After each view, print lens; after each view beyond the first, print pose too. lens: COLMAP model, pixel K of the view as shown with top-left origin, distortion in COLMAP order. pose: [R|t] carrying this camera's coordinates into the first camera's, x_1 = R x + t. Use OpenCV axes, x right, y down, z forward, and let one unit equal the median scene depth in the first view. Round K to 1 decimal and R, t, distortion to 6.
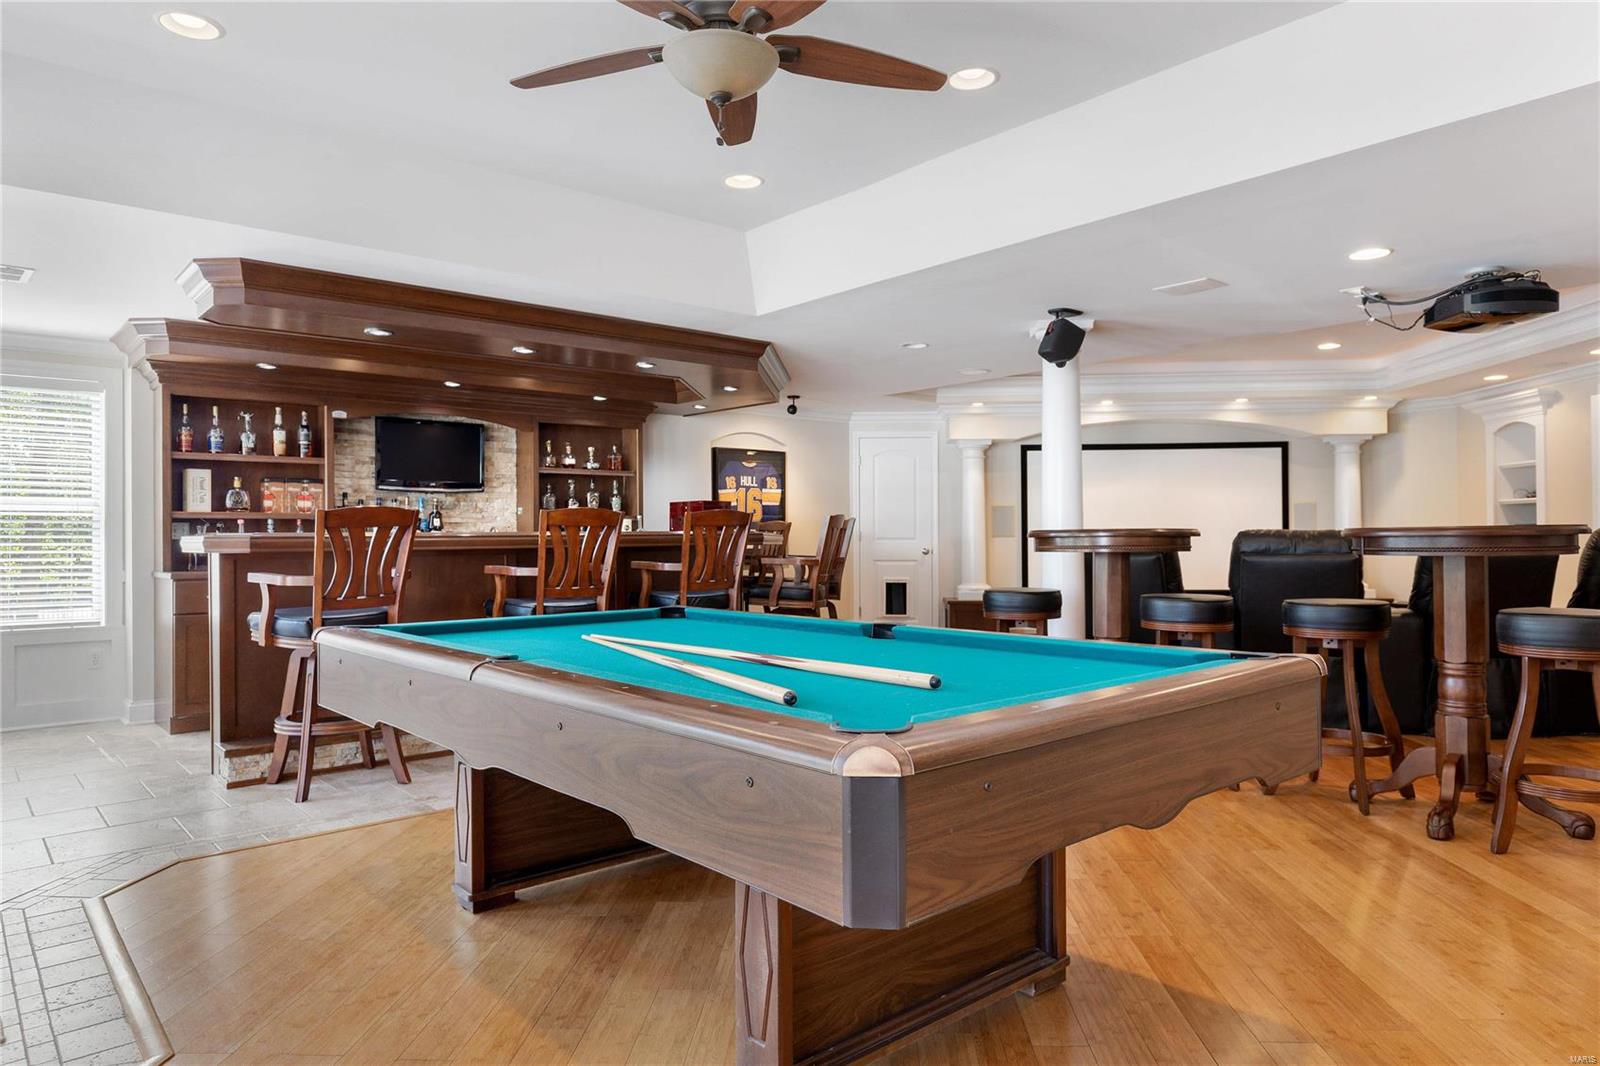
lens RADIAL K [[995.0, 0, 800.0], [0, 995.0, 533.0], [0, 0, 1]] dist [0.001762, 0.000861]
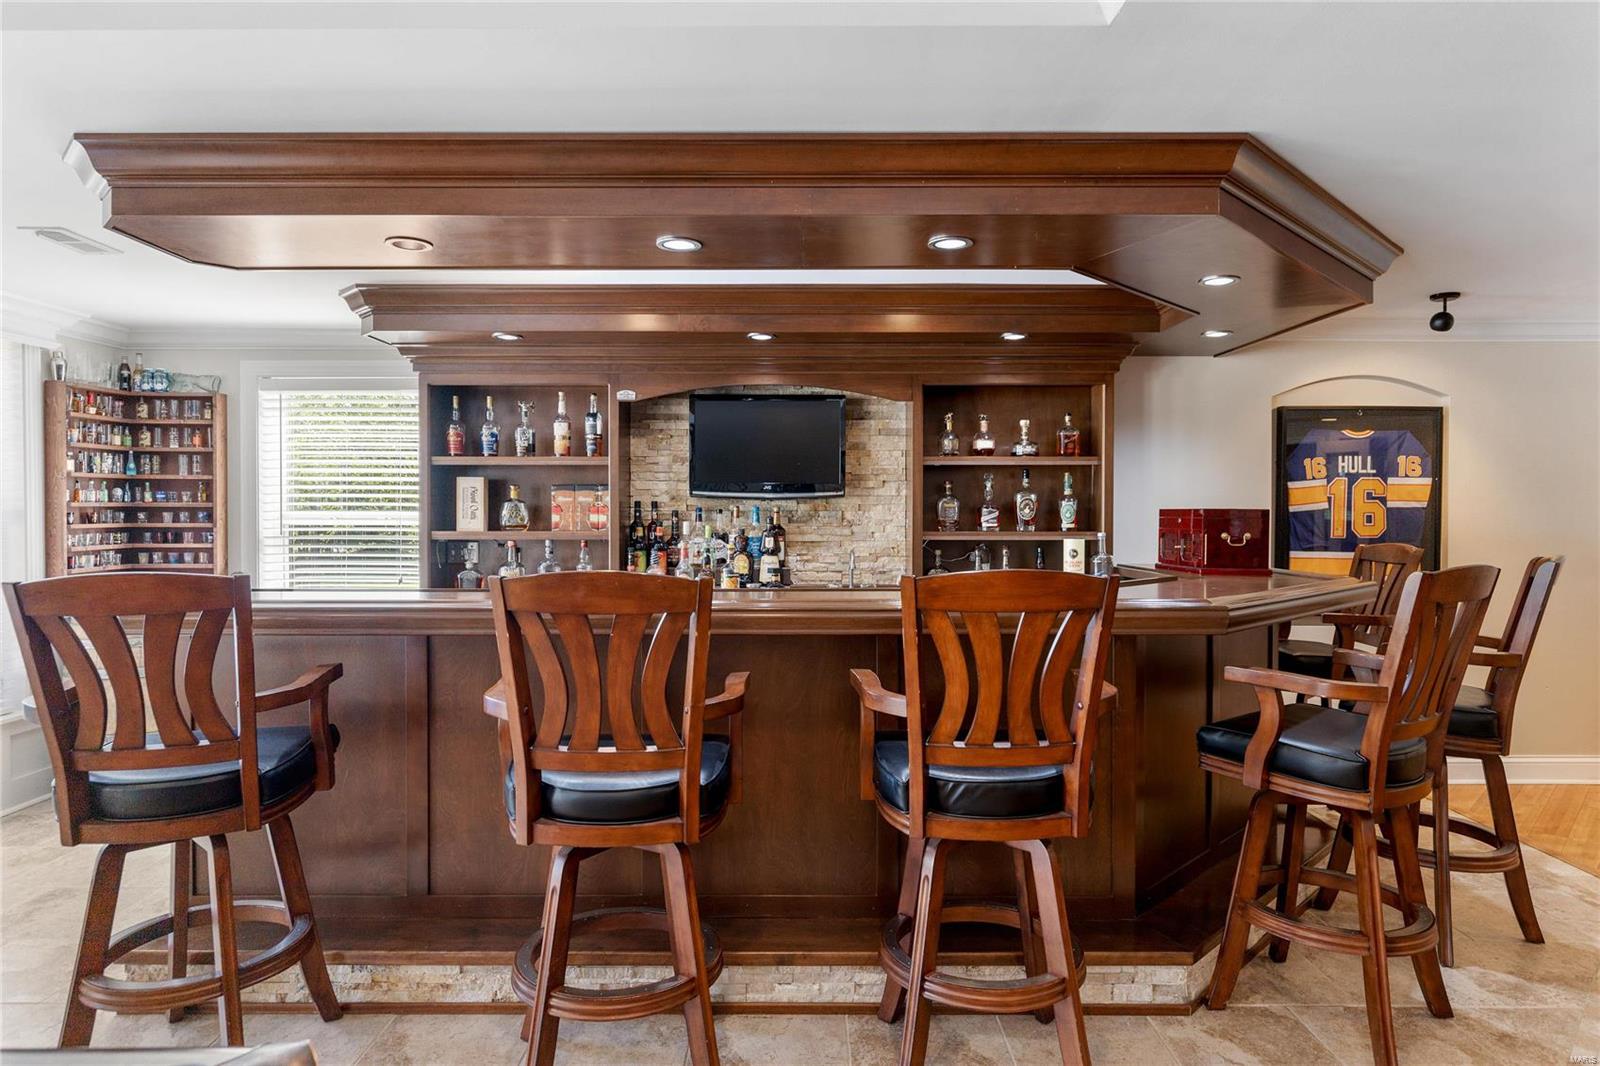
lens RADIAL K [[930.6, 0, 800.0], [0, 930.6, 533.0], [0, 0, 1]] dist [-0.002524, -0.000117]
pose [[0.754039, 0.023398, -0.656413, 0.067390], [-0.004051, 0.999512, 0.030974, -0.035179], [0.656817, -0.020696, 0.753766, 0.496108]]
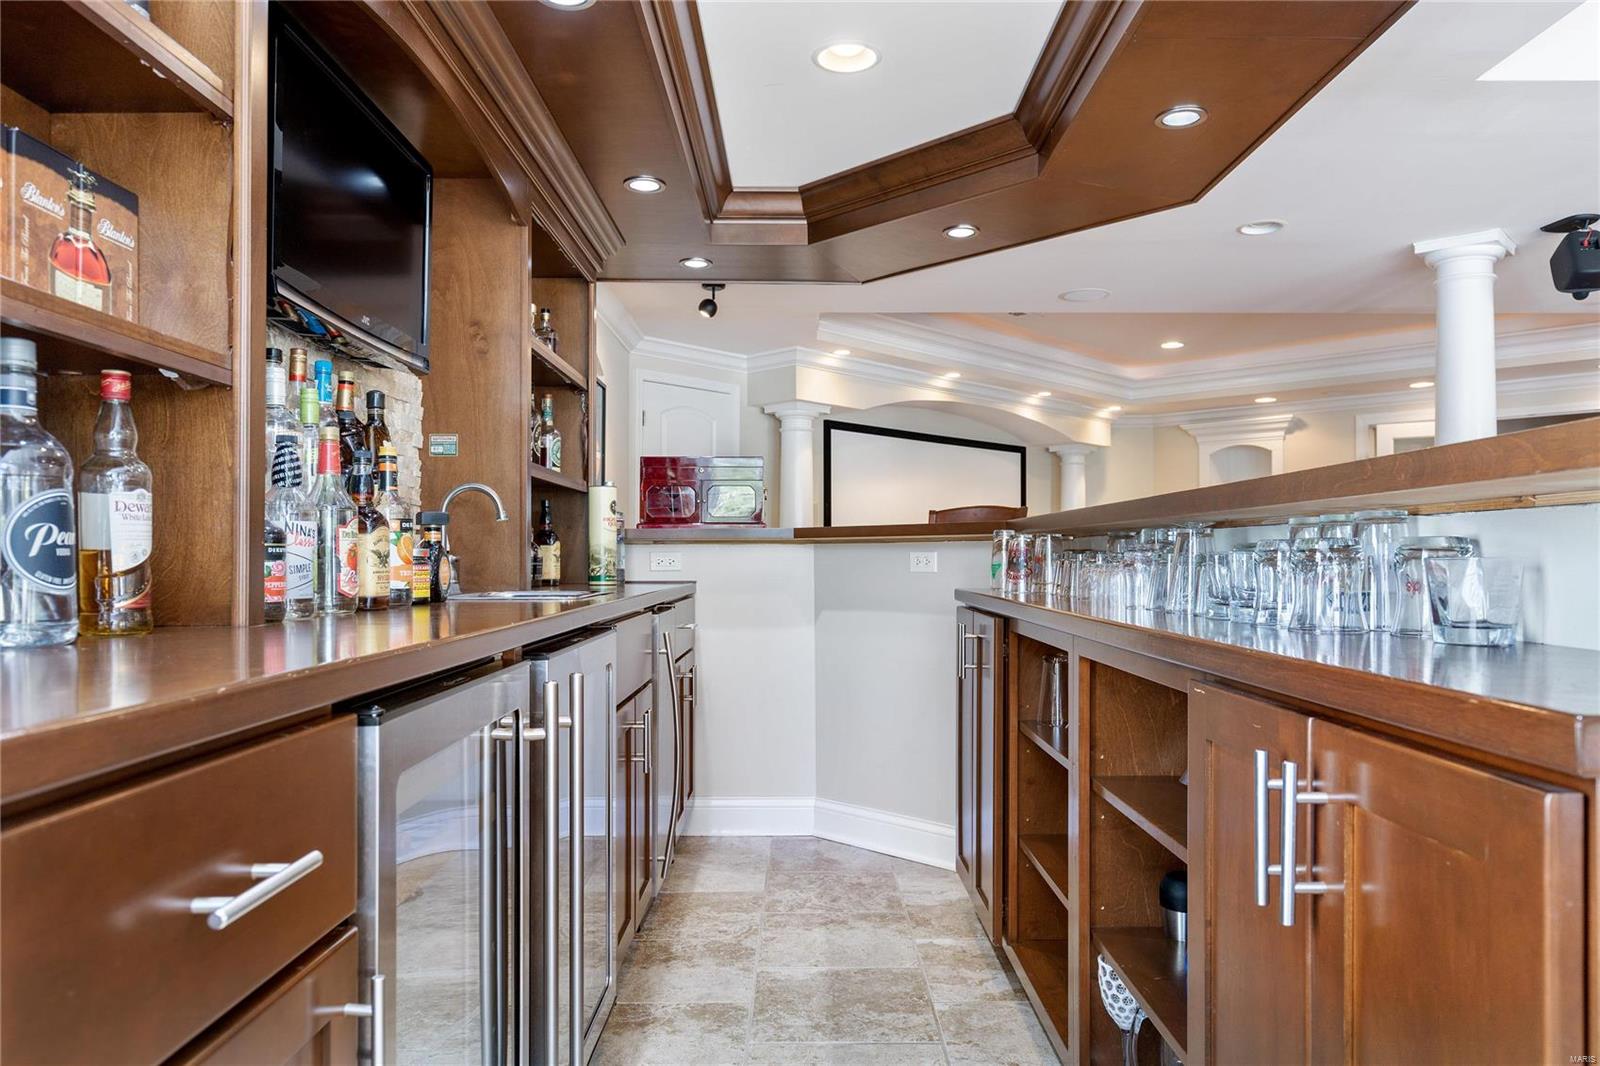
lens RADIAL K [[1079.6, 0, 797.5], [0, 1079.6, 560.0], [0, 0, 1]] dist [0.001732, 0.000879]
pose [[0.659403, 0.008863, 0.751737, -0.490371], [-0.008951, 0.999952, -0.003938, 0.020700], [-0.751736, -0.004133, 0.659451, 0.652451]]
